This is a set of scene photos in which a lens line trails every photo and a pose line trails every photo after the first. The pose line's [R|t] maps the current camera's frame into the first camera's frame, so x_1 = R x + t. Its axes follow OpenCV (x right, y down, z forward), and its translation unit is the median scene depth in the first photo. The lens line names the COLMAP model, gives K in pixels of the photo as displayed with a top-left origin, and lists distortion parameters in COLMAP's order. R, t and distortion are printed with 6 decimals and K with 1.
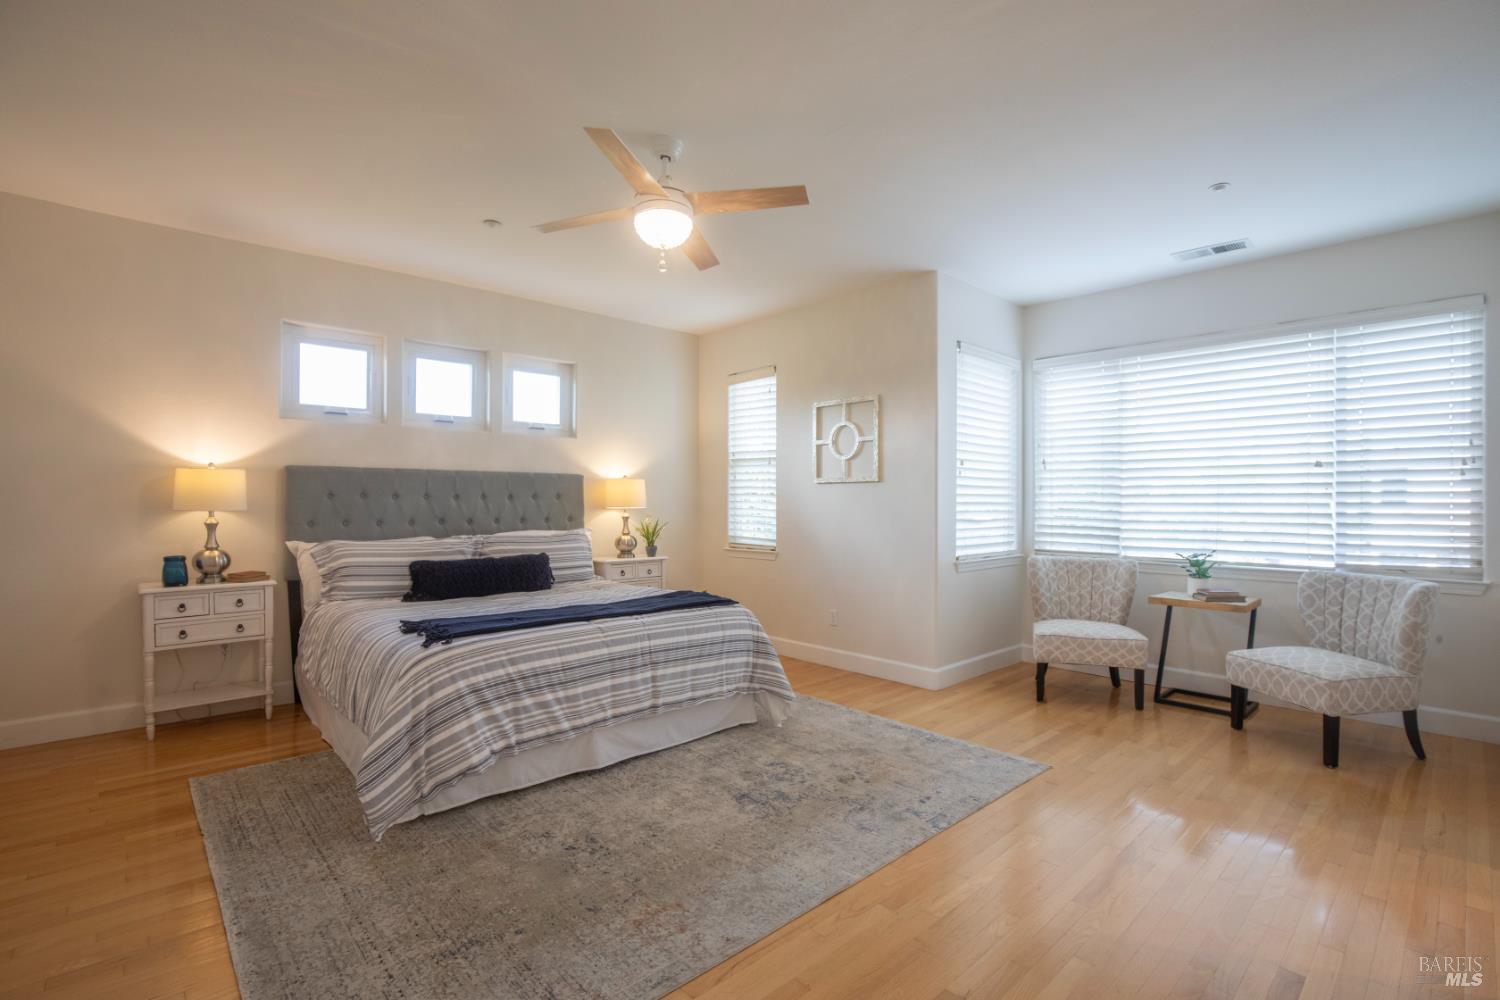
lens RADIAL K [[702.7, 0, 753.1], [0, 702.7, 508.1], [0, 0, 1]] dist [-0.001782, -0.000174]
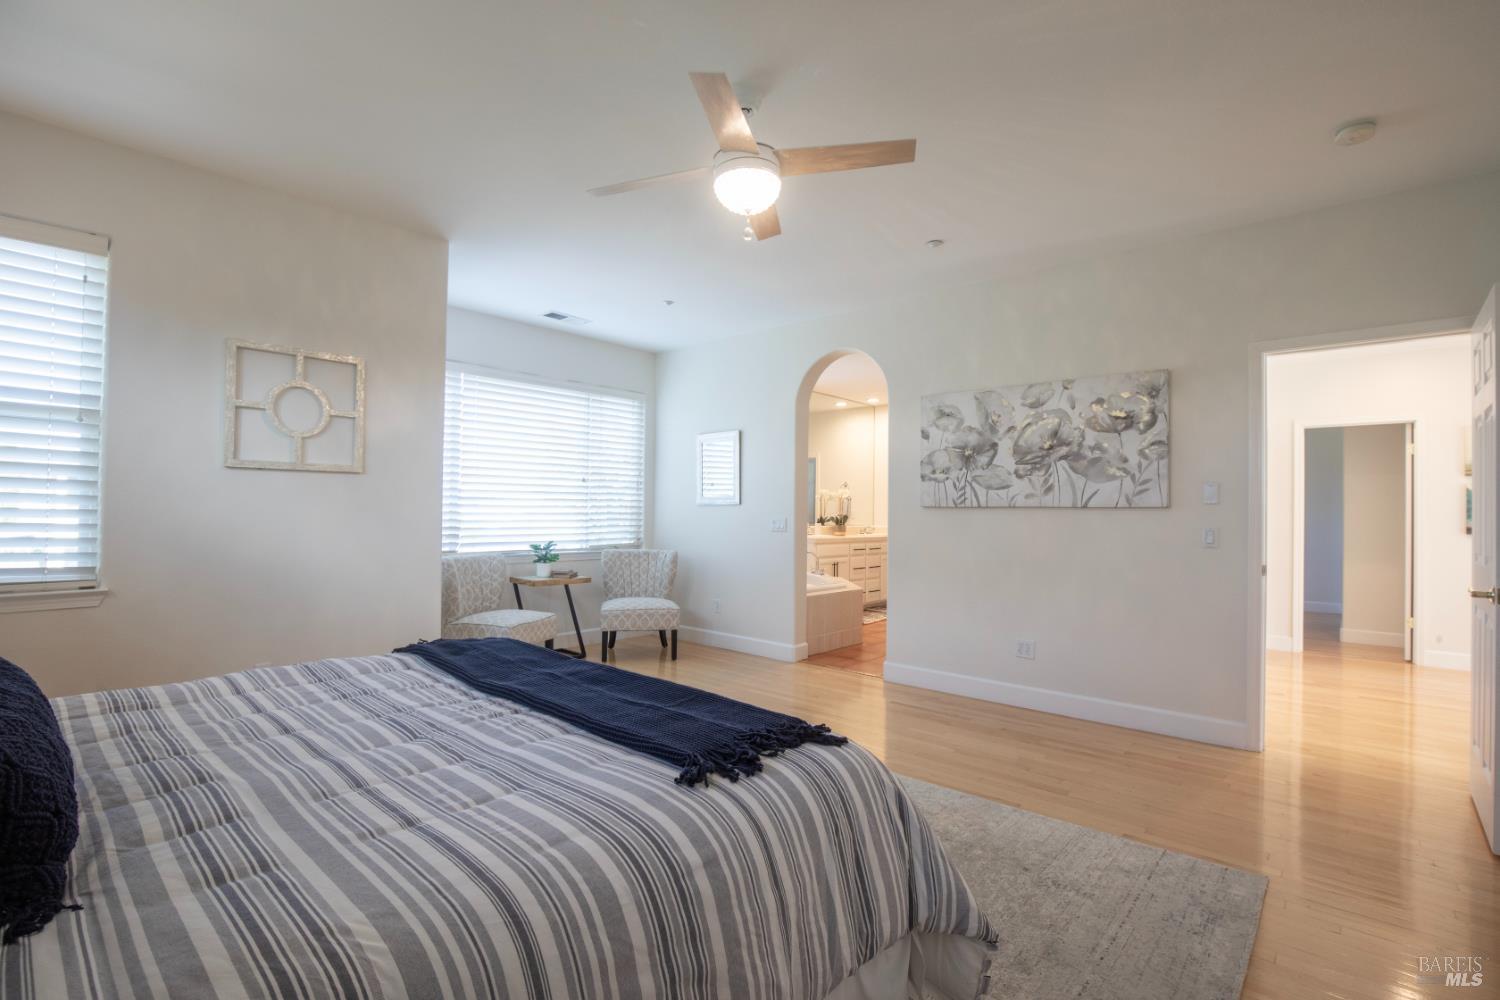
lens RADIAL K [[702.7, 0, 753.1], [0, 702.7, 508.1], [0, 0, 1]] dist [-0.001782, -0.000174]
pose [[-0.065754, 0.011654, 0.997768, -0.675432], [0.006974, 0.999913, -0.011219, 0.015626], [-0.997811, 0.006221, -0.065830, 0.694667]]
